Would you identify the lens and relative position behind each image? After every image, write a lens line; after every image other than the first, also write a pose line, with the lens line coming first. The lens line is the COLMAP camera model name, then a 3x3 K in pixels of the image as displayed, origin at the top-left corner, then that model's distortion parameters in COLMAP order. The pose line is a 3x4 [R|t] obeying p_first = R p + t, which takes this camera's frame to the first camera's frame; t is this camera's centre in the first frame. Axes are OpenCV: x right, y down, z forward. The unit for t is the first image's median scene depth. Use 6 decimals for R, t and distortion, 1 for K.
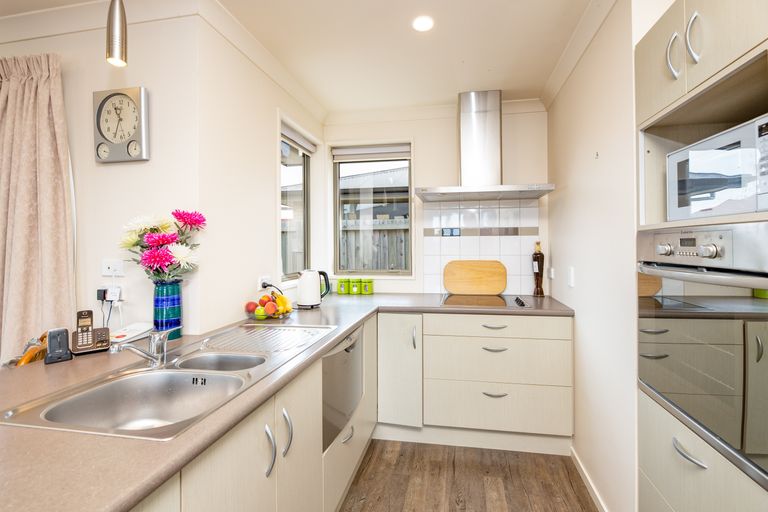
lens RADIAL K [[339.9, 0, 402.9], [0, 339.9, 245.5], [0, 0, 1]] dist [-0.015511, 0.000079]
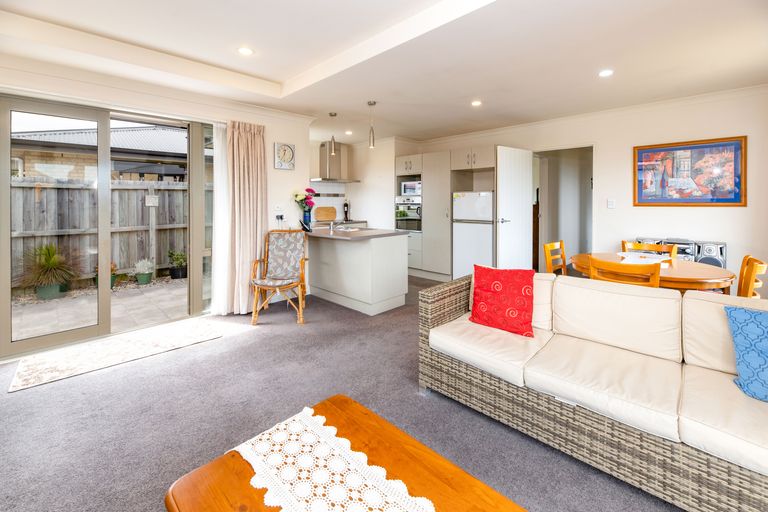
lens RADIAL K [[326.8, 0, 385.4], [0, 326.8, 241.8], [0, 0, 1]] dist [-0.063130, 0.000043]
pose [[0.572049, -0.096084, 0.814572, -1.578315], [0.001608, 0.993244, 0.116031, 0.023694], [-0.820218, -0.065065, 0.568338, -0.761414]]
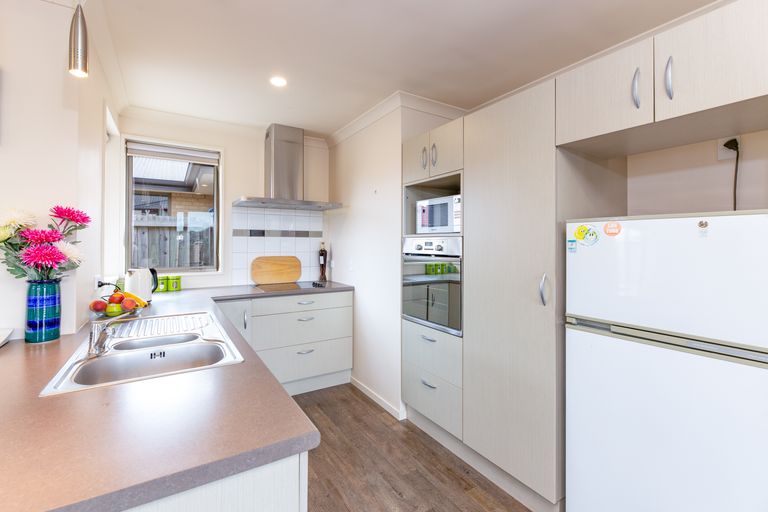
lens RADIAL K [[326.8, 0, 385.4], [0, 326.8, 241.8], [0, 0, 1]] dist [-0.063130, 0.000043]
pose [[0.737231, 0.011024, 0.675551, -0.316979], [-0.005808, 0.999933, -0.009980, 0.000361], [-0.675616, 0.003434, 0.737246, -0.159325]]
